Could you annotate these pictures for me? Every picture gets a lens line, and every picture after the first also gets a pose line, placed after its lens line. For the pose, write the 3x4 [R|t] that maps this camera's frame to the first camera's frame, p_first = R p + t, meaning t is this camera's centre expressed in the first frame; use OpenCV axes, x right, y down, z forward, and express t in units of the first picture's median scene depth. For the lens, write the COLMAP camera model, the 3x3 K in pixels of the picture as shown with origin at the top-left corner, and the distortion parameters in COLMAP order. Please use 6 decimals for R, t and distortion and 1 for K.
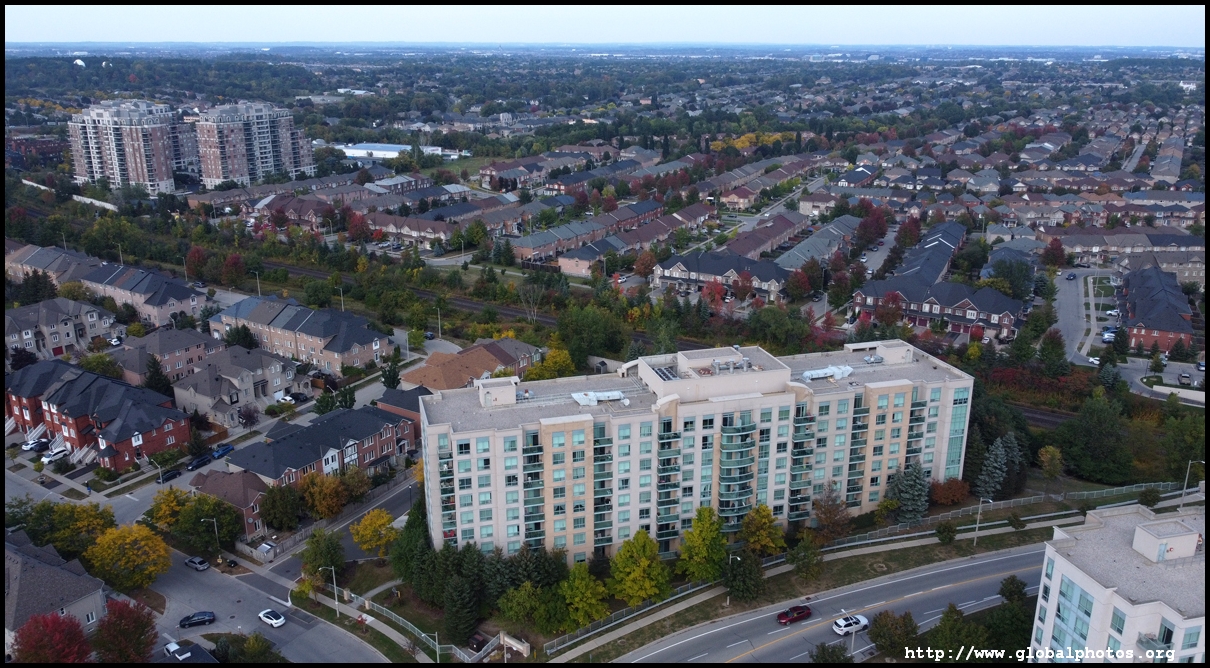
lens RADIAL K [[911.0, 0, 605.0], [0, 911.0, 334.0], [0, 0, 1]] dist [-0.001493, -0.001173]
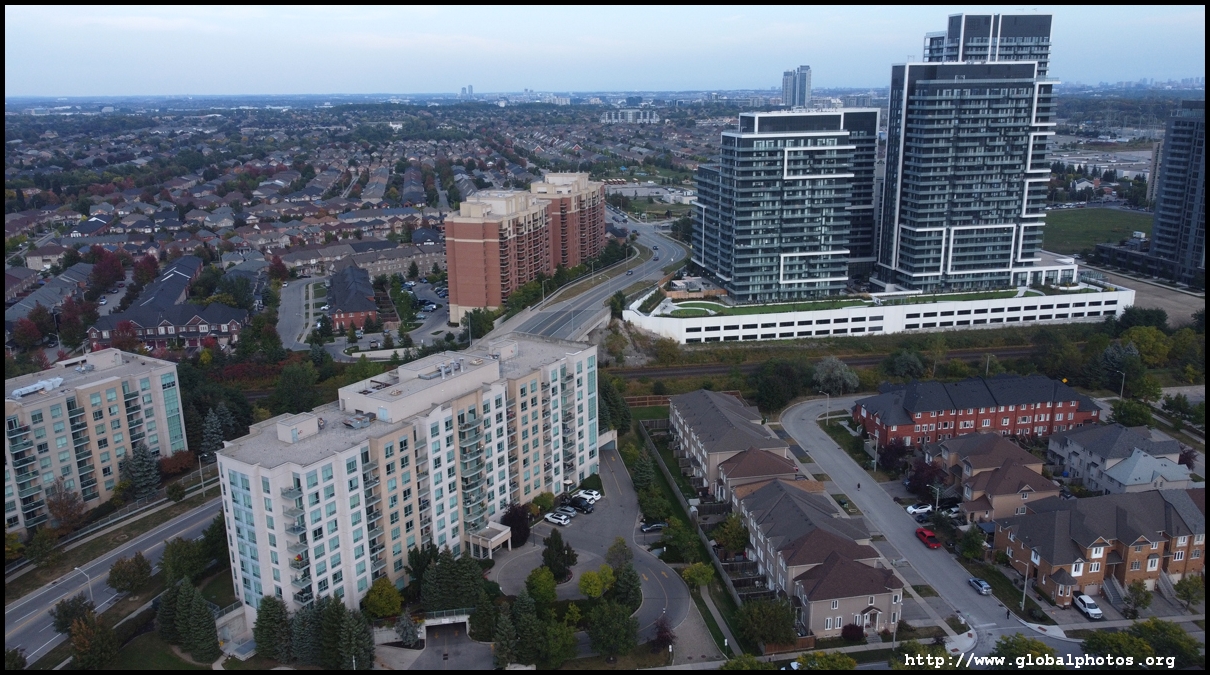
lens RADIAL K [[931.7, 0, 605.0], [0, 931.7, 337.5], [0, 0, 1]] dist [0.000187, 0.001668]
pose [[0.738201, -0.183217, 0.649223, 0.012608], [0.217602, 0.975638, 0.027909, 0.039423], [-0.638521, 0.120670, 0.760086, -0.112144]]
